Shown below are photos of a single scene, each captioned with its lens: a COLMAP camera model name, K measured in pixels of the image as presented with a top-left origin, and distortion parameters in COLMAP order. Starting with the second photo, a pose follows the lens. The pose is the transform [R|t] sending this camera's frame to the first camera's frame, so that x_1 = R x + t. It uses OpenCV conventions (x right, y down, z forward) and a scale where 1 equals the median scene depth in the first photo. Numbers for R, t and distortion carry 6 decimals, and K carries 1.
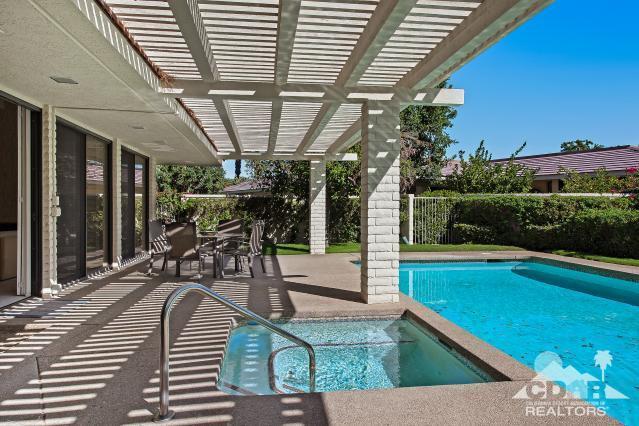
lens RADIAL K [[437.6, 0, 319.5], [0, 437.6, 213.0], [0, 0, 1]] dist [-0.001057, -0.000764]
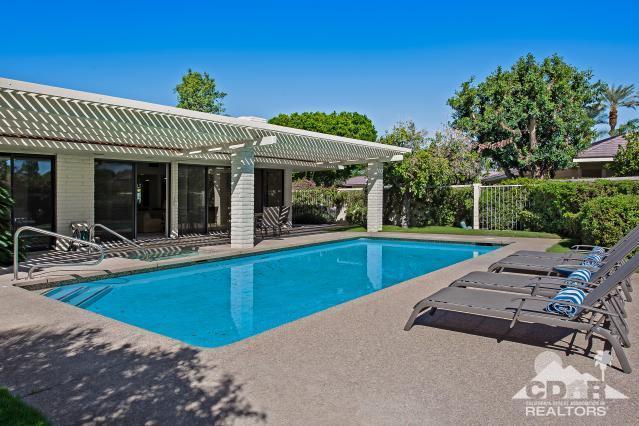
lens RADIAL K [[437.6, 0, 319.5], [0, 437.6, 213.0], [0, 0, 1]] dist [-0.001057, -0.000764]
pose [[0.694914, 0.011565, -0.719000, 0.790929], [0.011629, 0.999559, 0.027317, -0.003825], [0.718999, -0.027344, 0.694473, -0.052926]]
